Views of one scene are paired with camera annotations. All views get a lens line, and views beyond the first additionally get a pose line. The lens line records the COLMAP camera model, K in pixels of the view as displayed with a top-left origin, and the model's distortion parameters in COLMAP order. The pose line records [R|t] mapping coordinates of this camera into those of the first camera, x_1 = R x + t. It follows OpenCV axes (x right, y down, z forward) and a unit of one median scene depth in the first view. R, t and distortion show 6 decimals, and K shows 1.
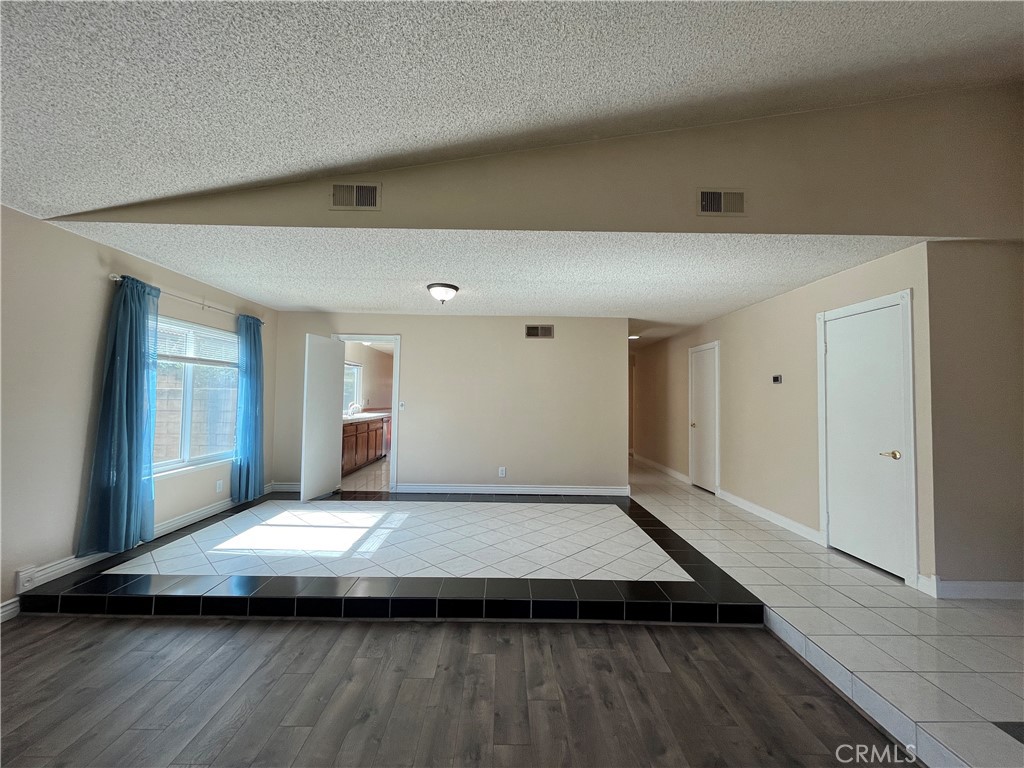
lens RADIAL K [[408.9, 0, 510.7], [0, 408.9, 386.7], [0, 0, 1]] dist [-0.011940, 0.000221]
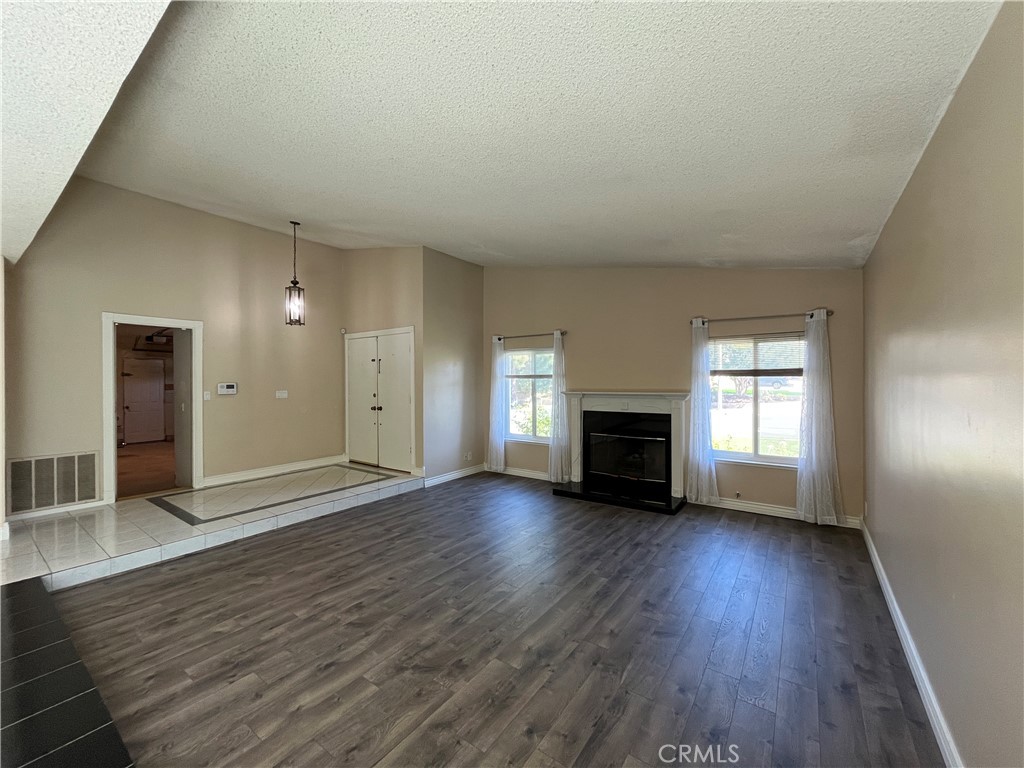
lens RADIAL K [[408.9, 0, 508.7], [0, 408.9, 382.5], [0, 0, 1]] dist [-0.011940, 0.000221]
pose [[-0.804277, -0.020320, 0.593908, -1.303024], [-0.033870, 0.999358, -0.011675, -0.009640], [-0.593289, -0.029505, -0.804449, 1.481110]]
